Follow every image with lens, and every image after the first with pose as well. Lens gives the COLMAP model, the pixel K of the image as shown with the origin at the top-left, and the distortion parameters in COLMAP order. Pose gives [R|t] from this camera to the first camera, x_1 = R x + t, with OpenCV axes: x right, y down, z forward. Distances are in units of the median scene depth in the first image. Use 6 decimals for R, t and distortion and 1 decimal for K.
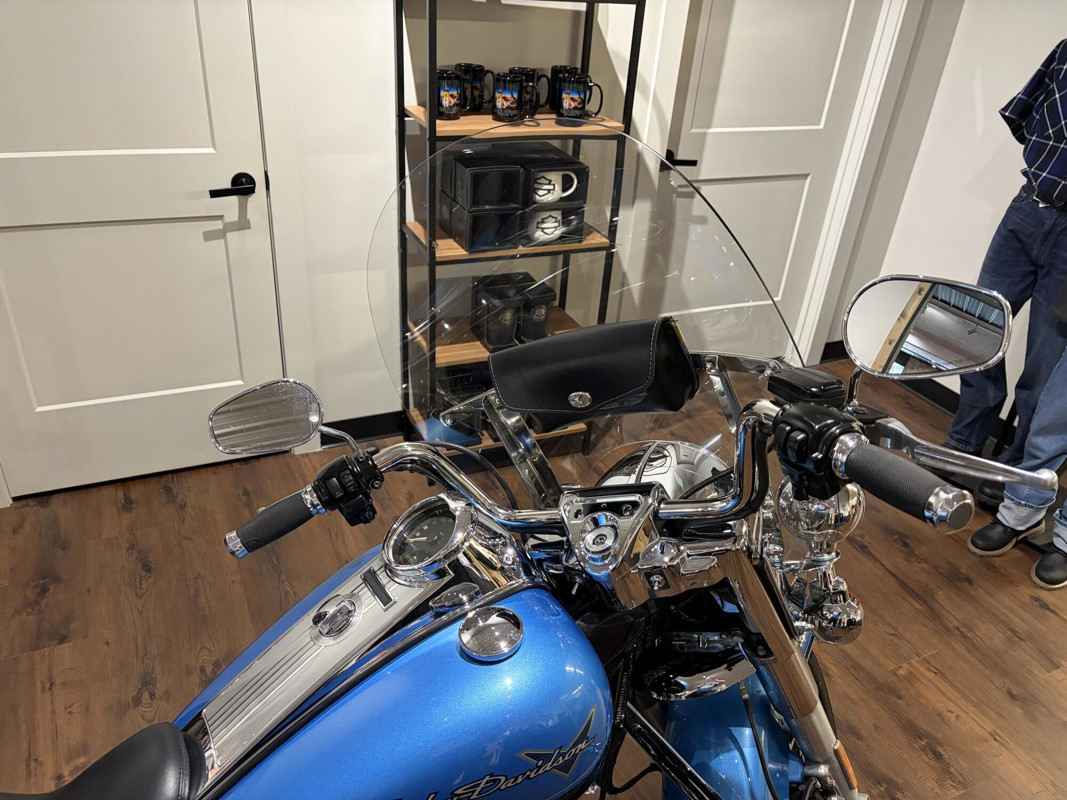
lens RADIAL K [[775.2, 0, 536.4], [0, 775.2, 397.7], [0, 0, 1]] dist [0.020335, -0.042429]
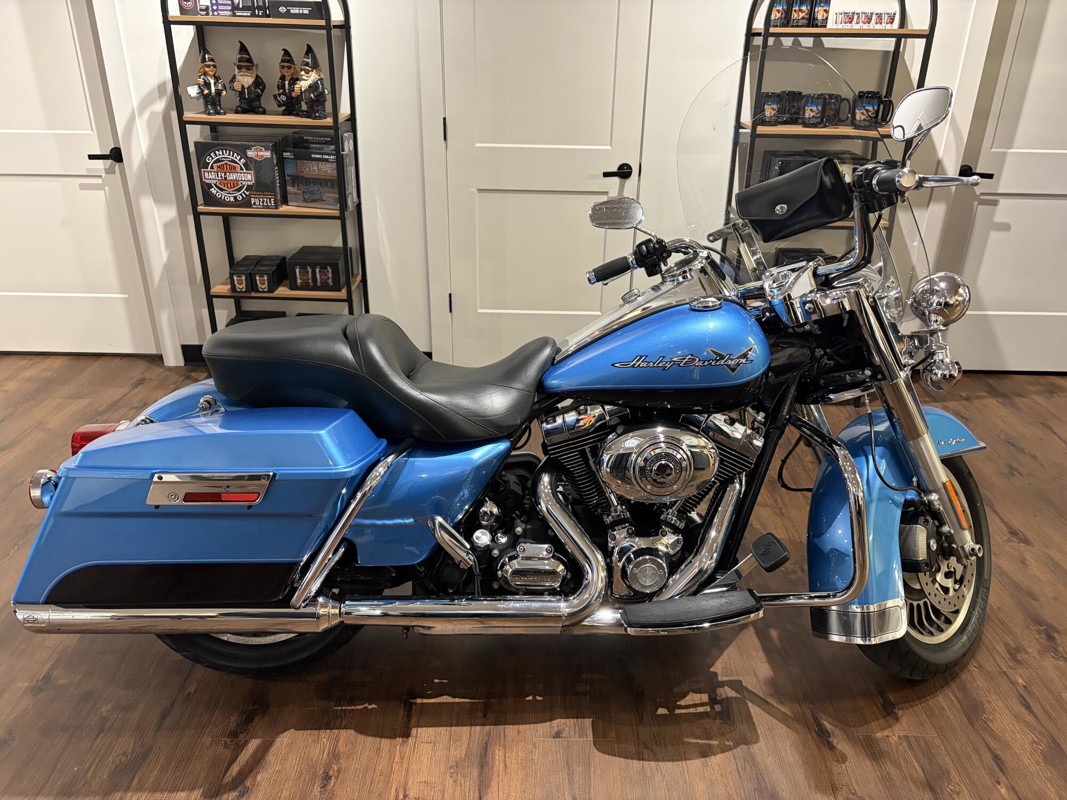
lens RADIAL K [[775.2, 0, 533.7], [0, 775.2, 395.3], [0, 0, 1]] dist [0.020335, -0.042429]
pose [[0.893344, 0.122907, -0.432239, 0.176901], [-0.174564, 0.981245, -0.081769, 0.314323], [0.414082, 0.148501, 0.898044, -0.378449]]
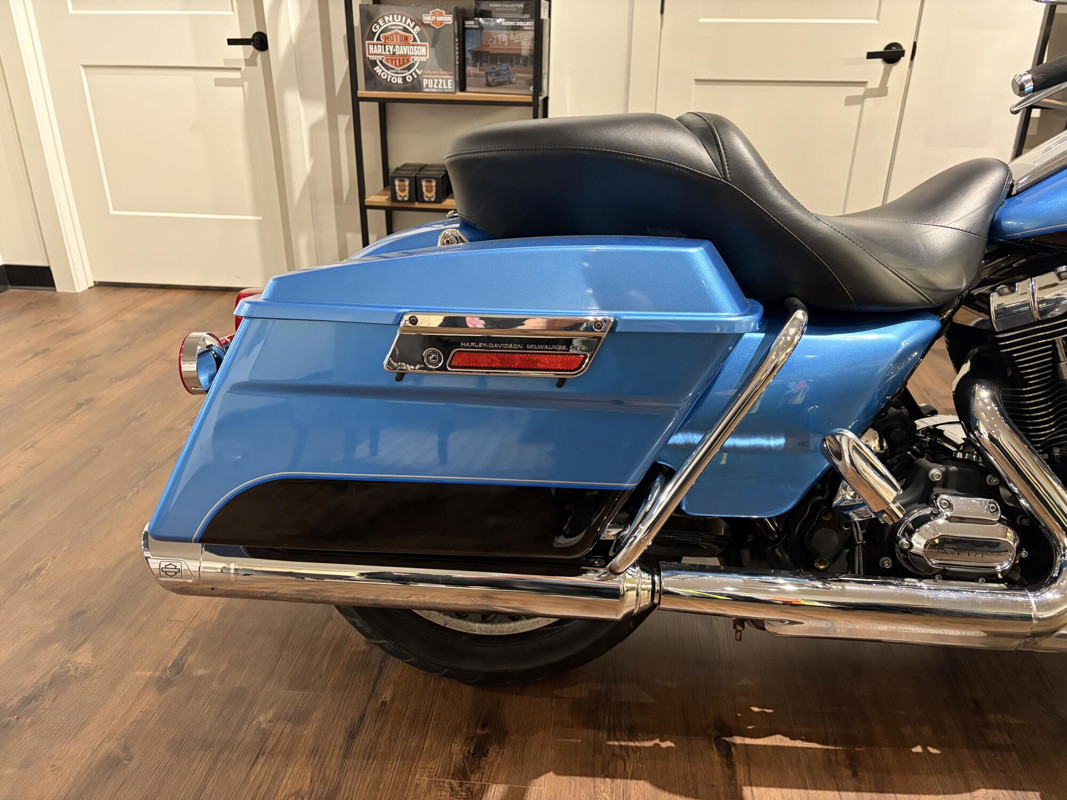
lens RADIAL K [[775.2, 0, 527.1], [0, 775.2, 400.3], [0, 0, 1]] dist [0.020335, -0.042429]
pose [[0.839516, 0.148045, -0.522776, -0.151078], [-0.216109, 0.973764, -0.071284, 0.440374], [0.498507, 0.172821, 0.849484, -0.179489]]
